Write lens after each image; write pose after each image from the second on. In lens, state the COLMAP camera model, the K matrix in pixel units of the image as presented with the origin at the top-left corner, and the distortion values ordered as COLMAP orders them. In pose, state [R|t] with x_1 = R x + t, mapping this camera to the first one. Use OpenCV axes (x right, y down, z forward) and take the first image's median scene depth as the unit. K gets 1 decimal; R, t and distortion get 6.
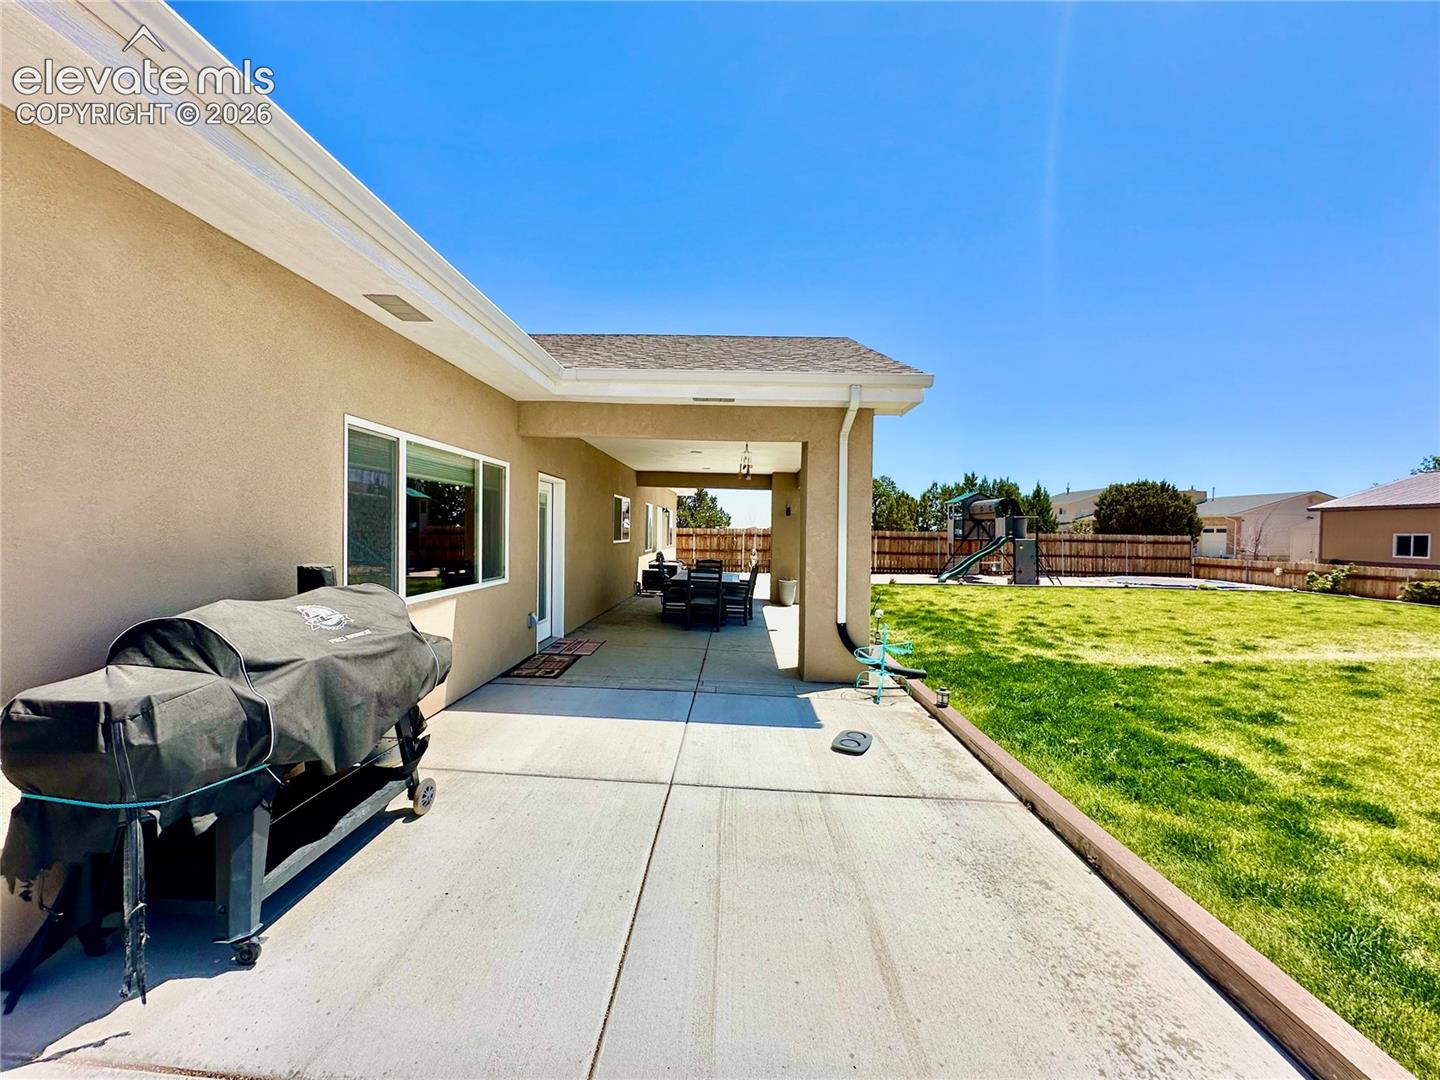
lens RADIAL K [[576.6, 0, 717.9], [0, 576.6, 540.2], [0, 0, 1]] dist [-0.002808, 0.000315]
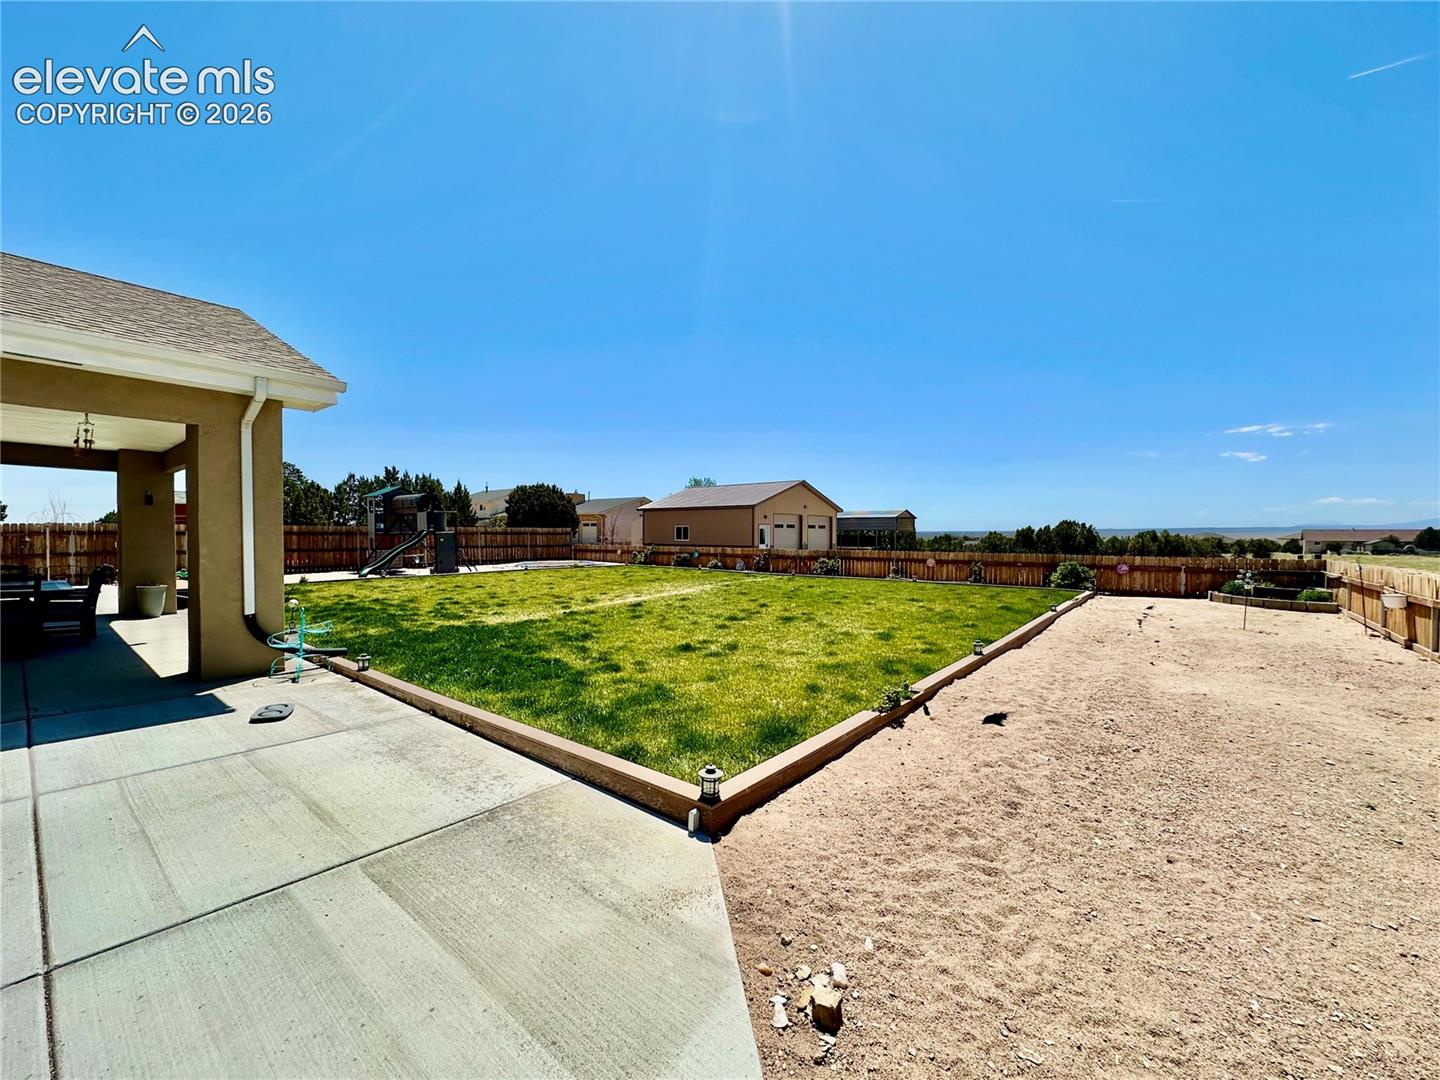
lens RADIAL K [[576.6, 0, 719.5], [0, 576.6, 540.6], [0, 0, 1]] dist [-0.002808, 0.000315]
pose [[0.601494, -0.026381, 0.798442, -0.052055], [0.019547, 0.999641, 0.018303, 0.009814], [-0.798638, 0.004598, 0.601793, -0.143603]]
